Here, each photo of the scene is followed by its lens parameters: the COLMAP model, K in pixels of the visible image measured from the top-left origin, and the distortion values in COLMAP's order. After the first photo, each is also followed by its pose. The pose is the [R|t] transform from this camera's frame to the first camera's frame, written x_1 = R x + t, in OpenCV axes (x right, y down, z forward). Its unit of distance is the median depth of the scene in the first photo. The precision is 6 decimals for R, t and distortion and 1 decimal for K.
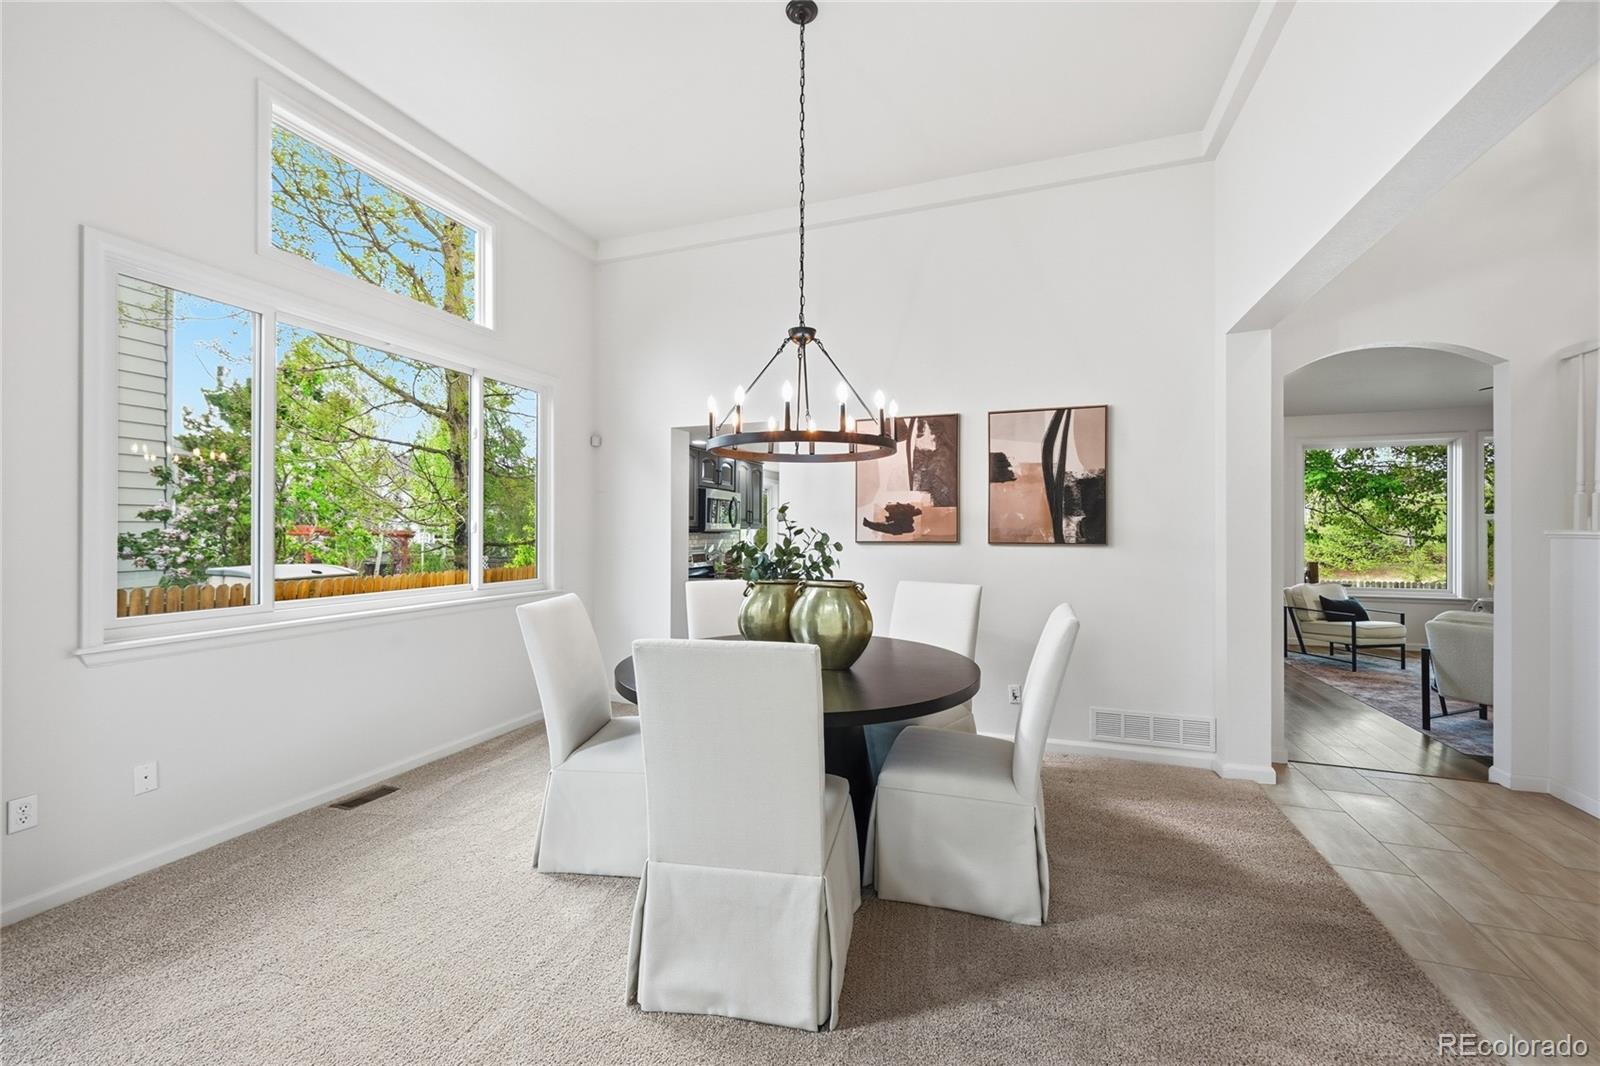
lens RADIAL K [[643.4, 0, 798.1], [0, 643.4, 529.7], [0, 0, 1]] dist [0.004218, 0.000806]
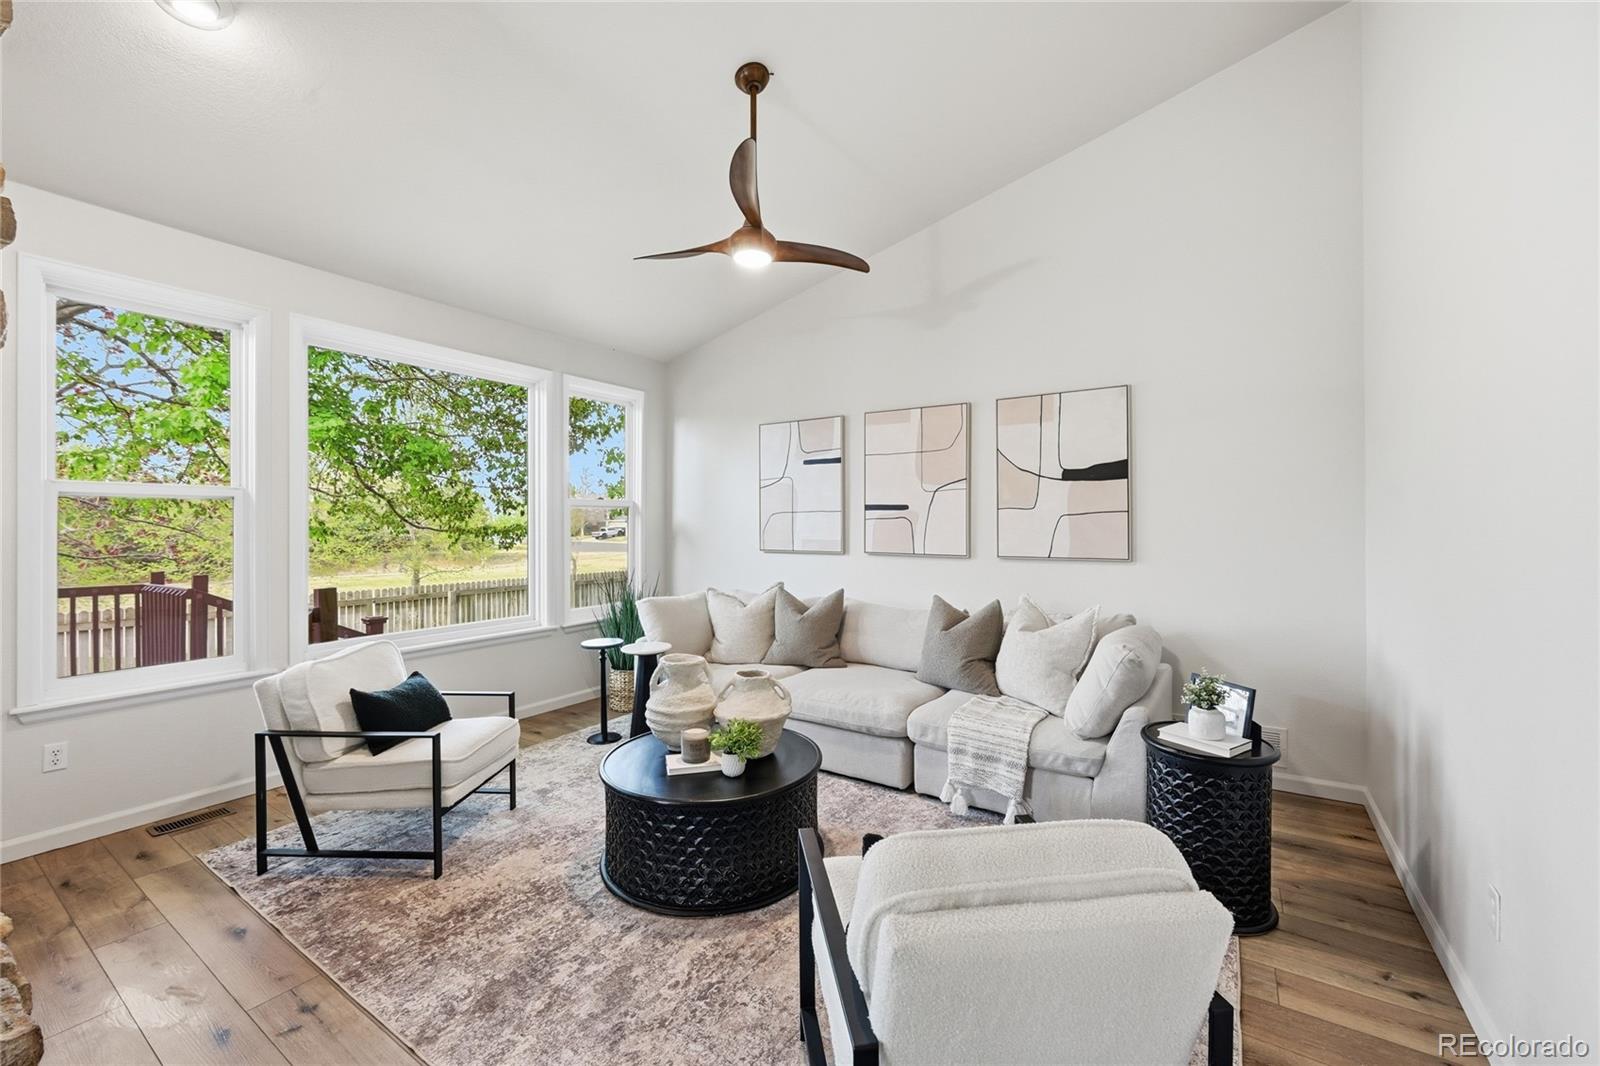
lens RADIAL K [[643.4, 0, 791.7], [0, 643.4, 521.1], [0, 0, 1]] dist [0.004218, 0.000806]
pose [[0.251294, -0.001040, 0.967910, 0.346902], [0.002484, 0.999997, 0.000430, 0.000923], [-0.967908, 0.002297, 0.251296, 0.448633]]
